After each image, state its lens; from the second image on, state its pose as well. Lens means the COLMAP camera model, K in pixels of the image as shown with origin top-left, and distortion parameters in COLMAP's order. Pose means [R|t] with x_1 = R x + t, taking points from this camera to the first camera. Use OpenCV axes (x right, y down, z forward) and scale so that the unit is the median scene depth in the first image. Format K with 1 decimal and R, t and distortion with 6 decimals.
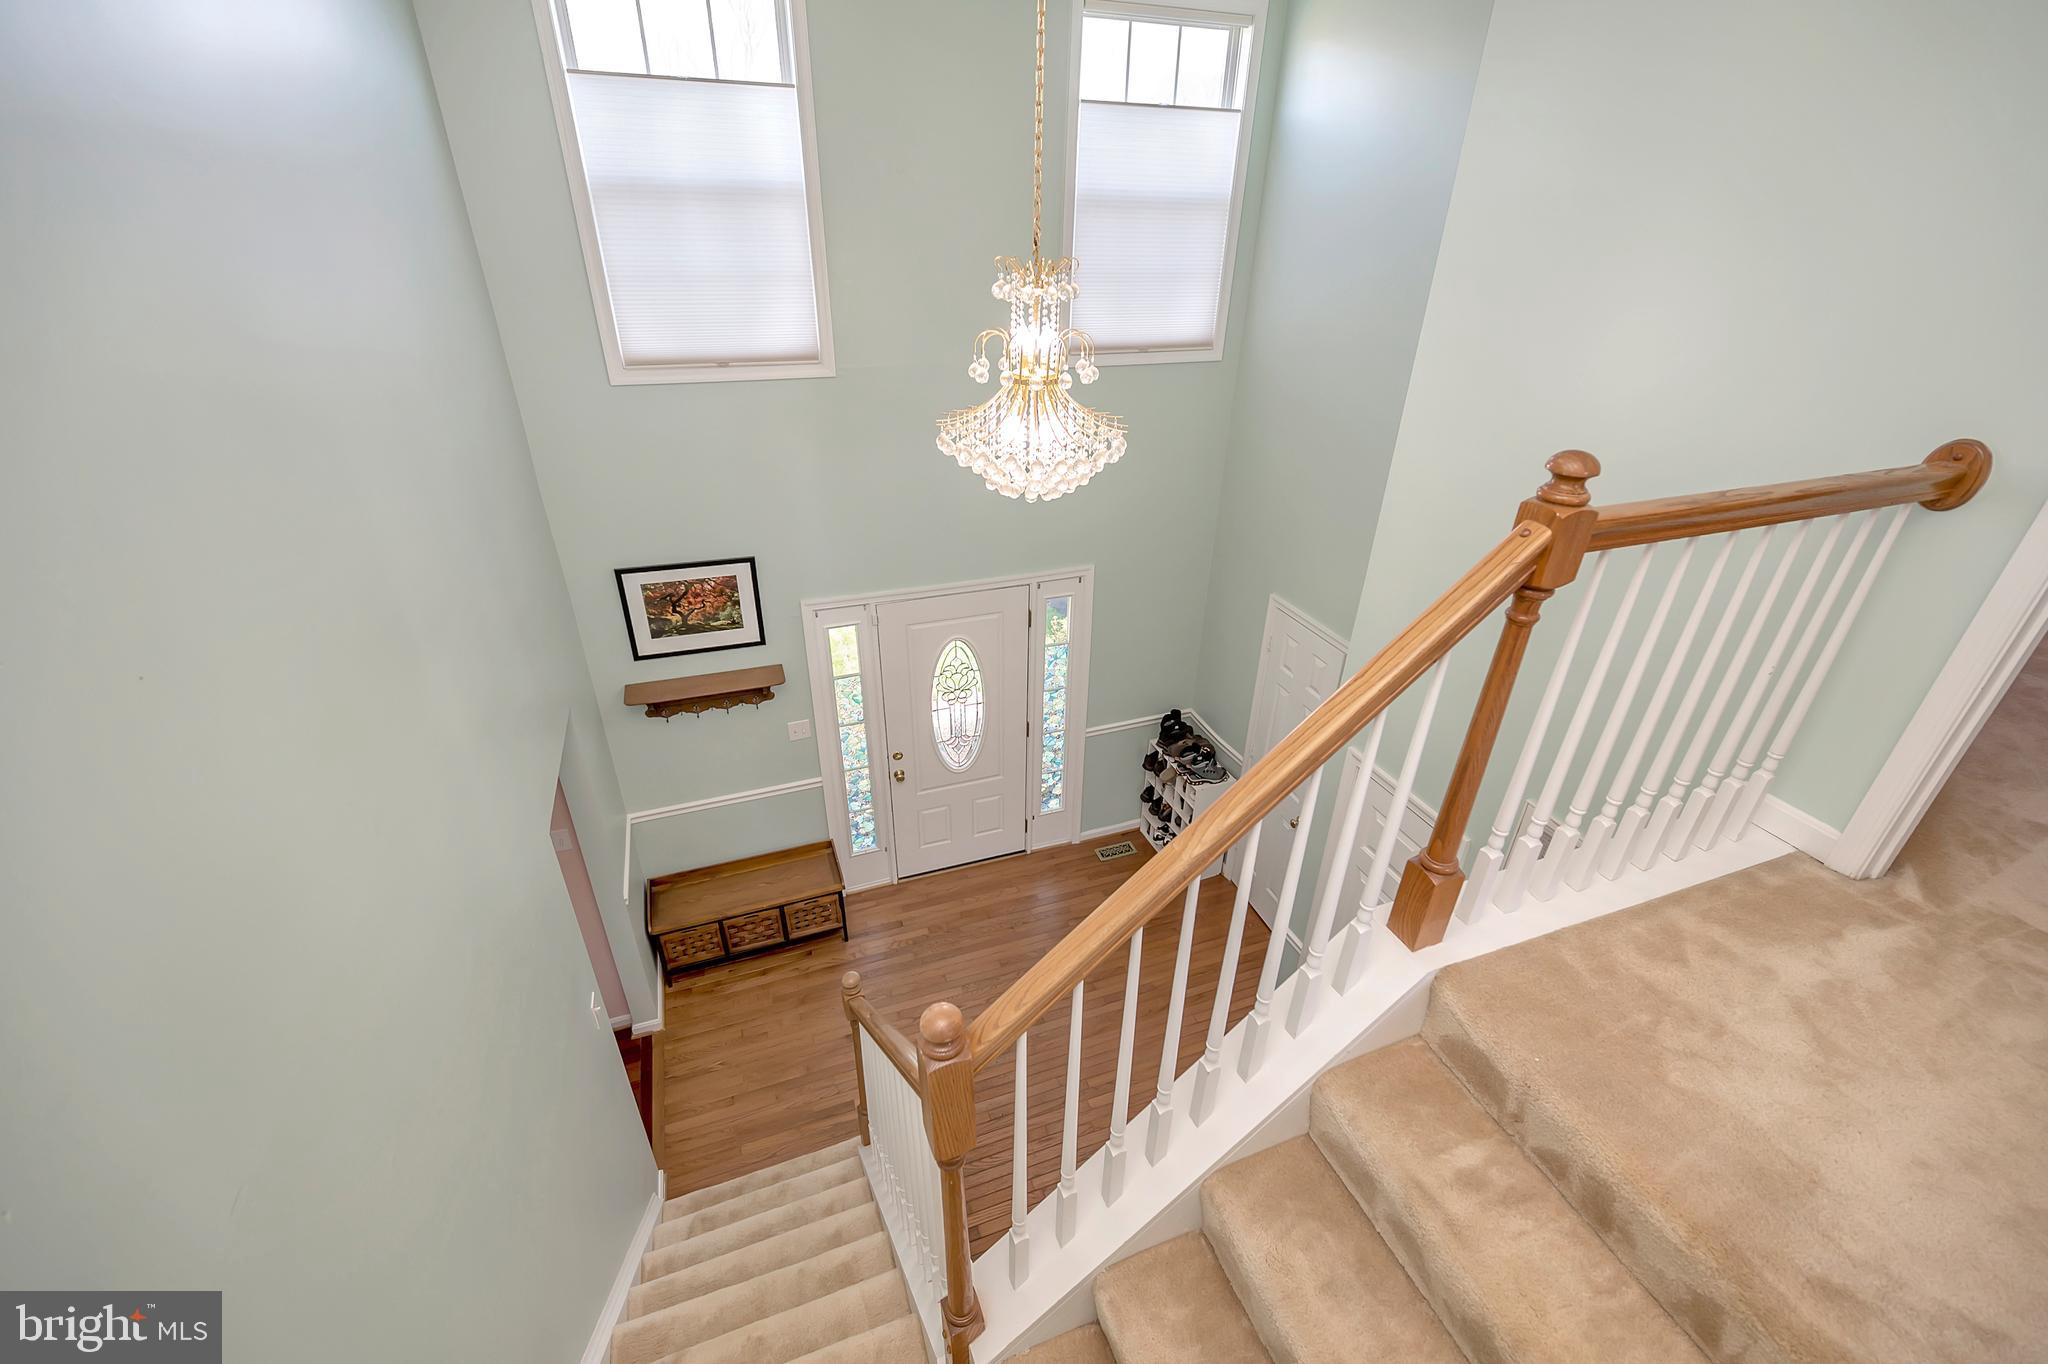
lens RADIAL K [[834.1, 0, 1025.1], [0, 834.1, 657.3], [0, 0, 1]] dist [0.000350, 0.000123]
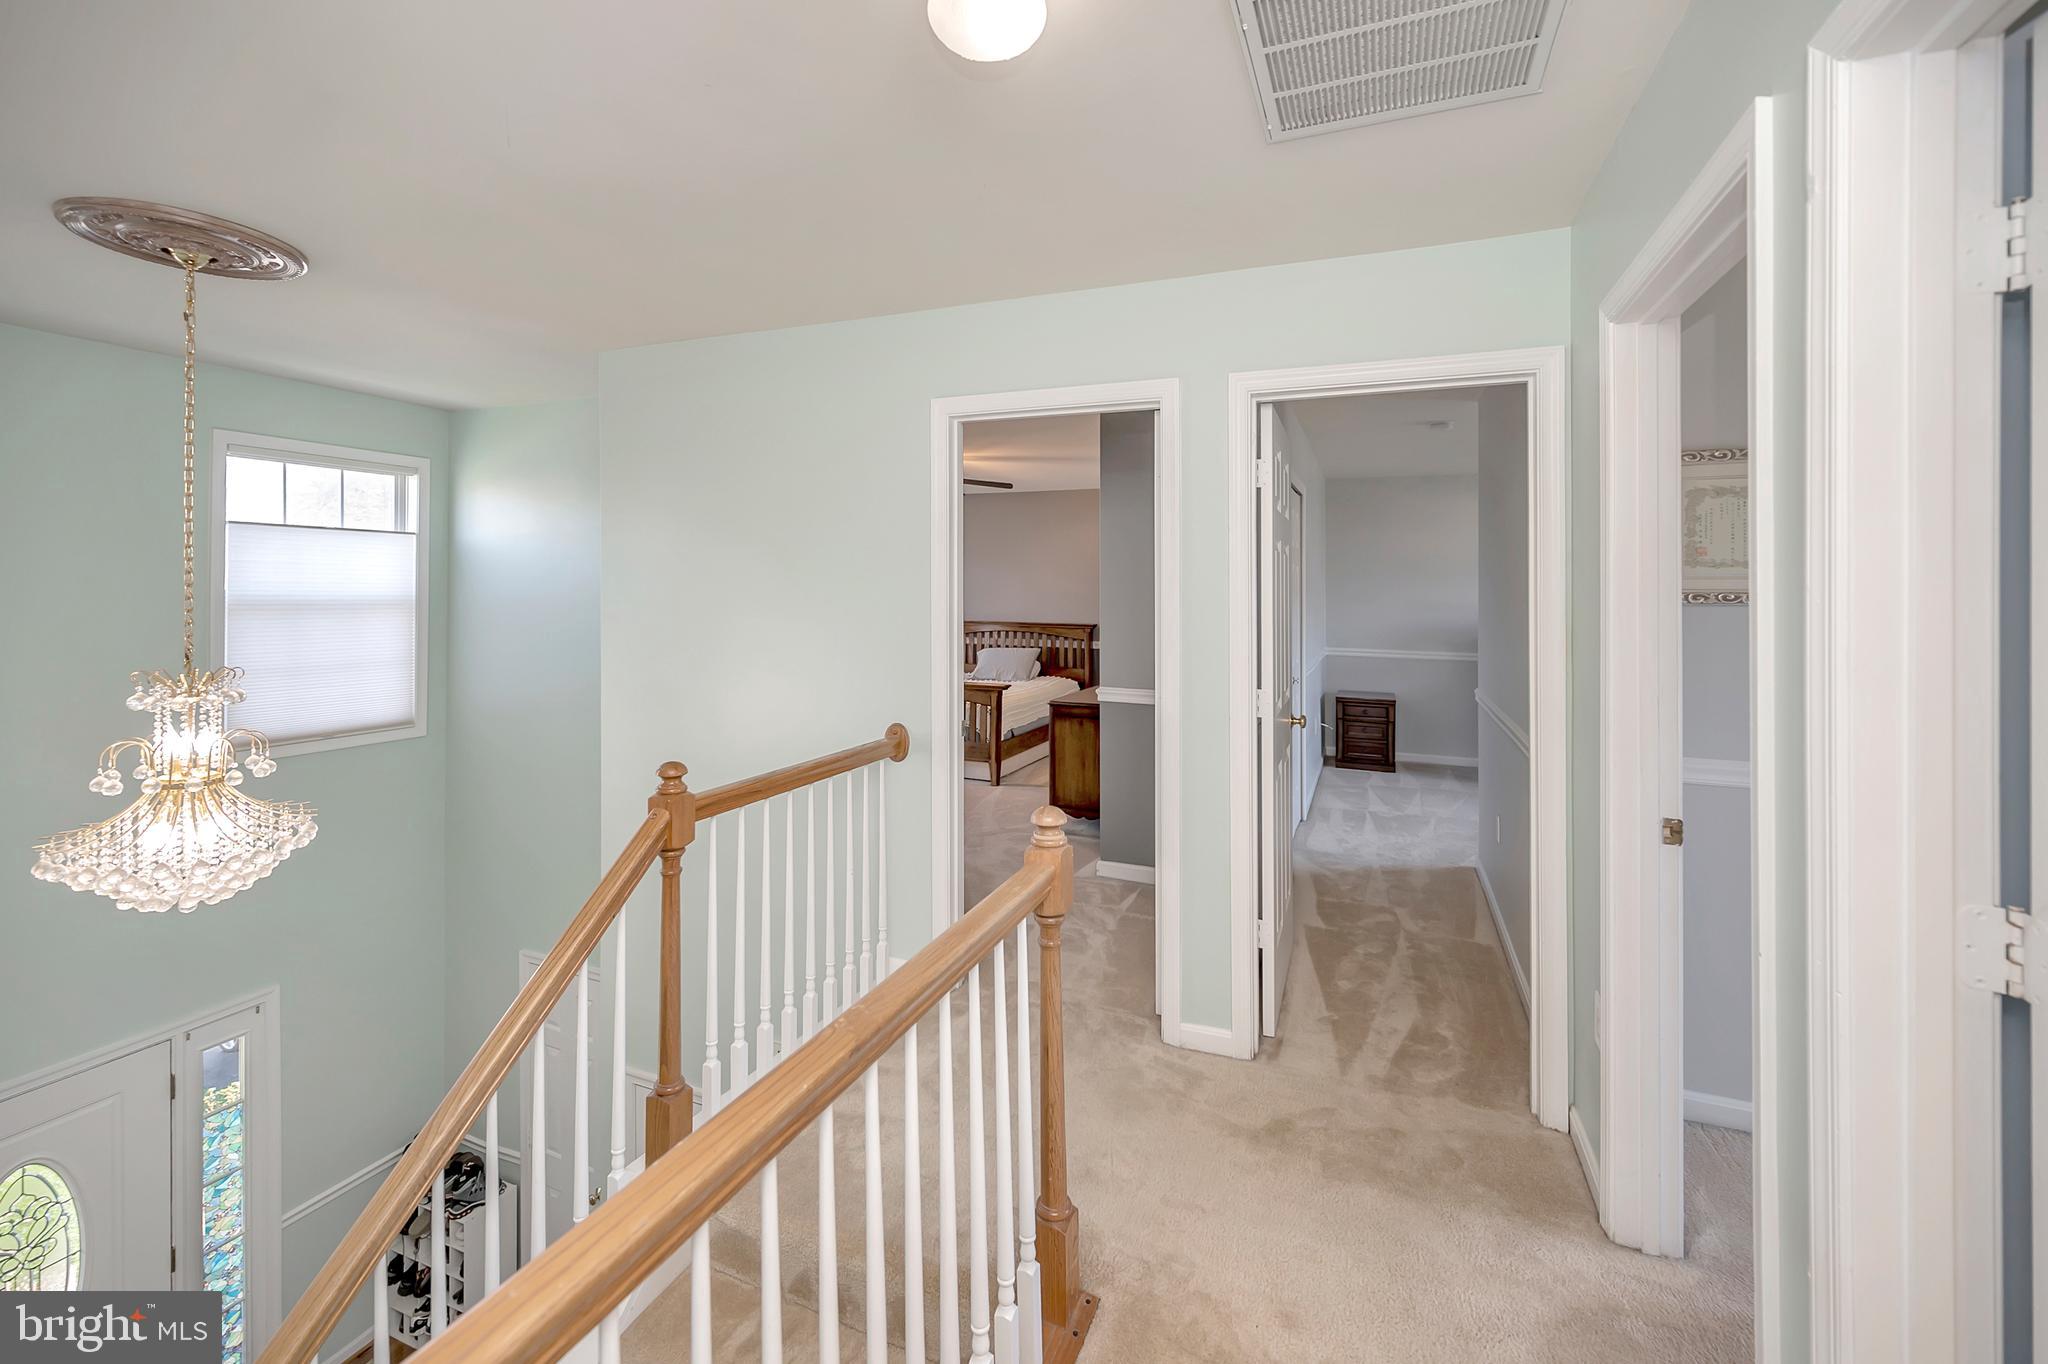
lens RADIAL K [[850.1, 0, 1029.4], [0, 850.1, 596.4], [0, 0, 1]] dist [-0.000112, -0.000438]
pose [[0.677803, -0.017350, 0.735039, -0.049067], [0.349244, 0.887336, -0.301104, 0.115177], [-0.647003, 0.460797, 0.607498, -0.335886]]
